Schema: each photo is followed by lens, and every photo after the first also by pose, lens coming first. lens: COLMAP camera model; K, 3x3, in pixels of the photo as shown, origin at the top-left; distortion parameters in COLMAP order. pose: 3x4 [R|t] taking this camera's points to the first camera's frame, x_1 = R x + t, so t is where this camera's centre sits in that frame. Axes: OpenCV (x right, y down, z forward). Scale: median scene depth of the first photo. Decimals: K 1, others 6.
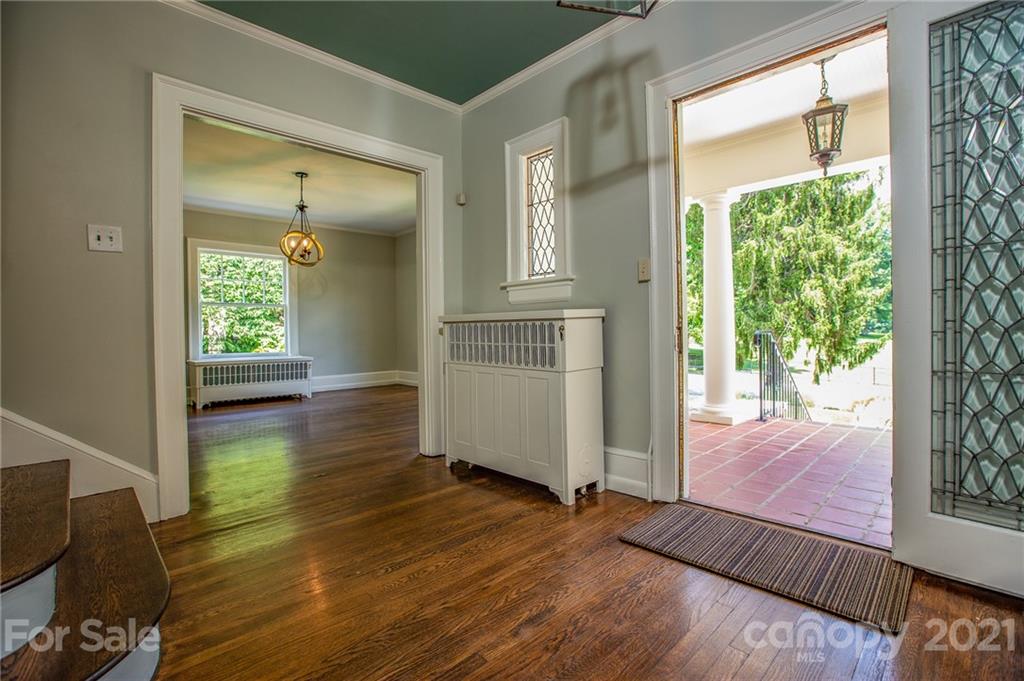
lens RADIAL K [[464.9, 0, 508.8], [0, 464.9, 336.1], [0, 0, 1]] dist [-0.055596, 0.018963]
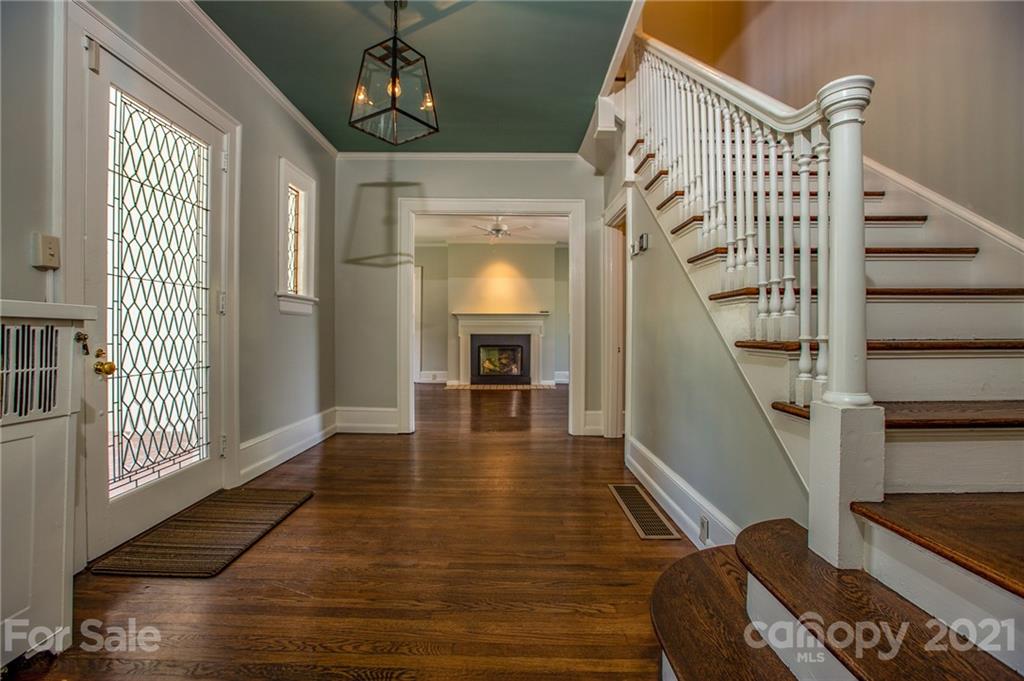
lens RADIAL K [[464.9, 0, 508.8], [0, 464.9, 336.1], [0, 0, 1]] dist [-0.055596, 0.018963]
pose [[-0.712184, 0.010534, 0.701914, -0.328188], [0.014136, 0.999900, -0.000664, -0.005206], [-0.701850, 0.009449, -0.712262, 0.508329]]
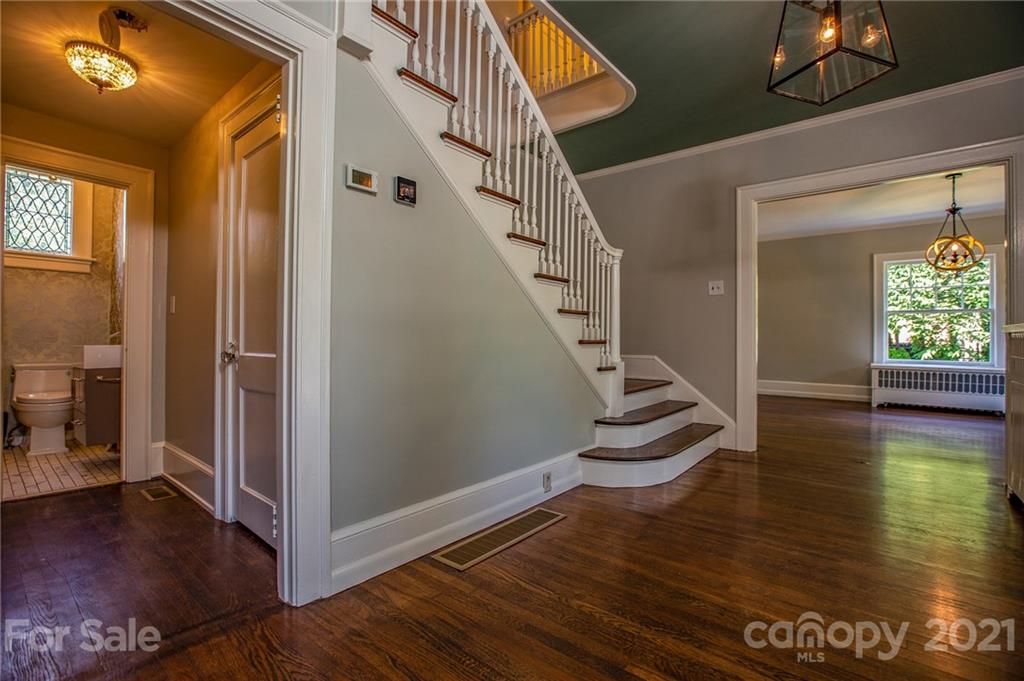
lens RADIAL K [[464.9, 0, 508.8], [0, 464.9, 336.1], [0, 0, 1]] dist [-0.055596, 0.018963]
pose [[0.102666, 0.009053, -0.994675, 0.392956], [-0.017715, 0.999817, 0.007271, -0.008127], [0.994558, 0.016874, 0.102808, -0.017682]]
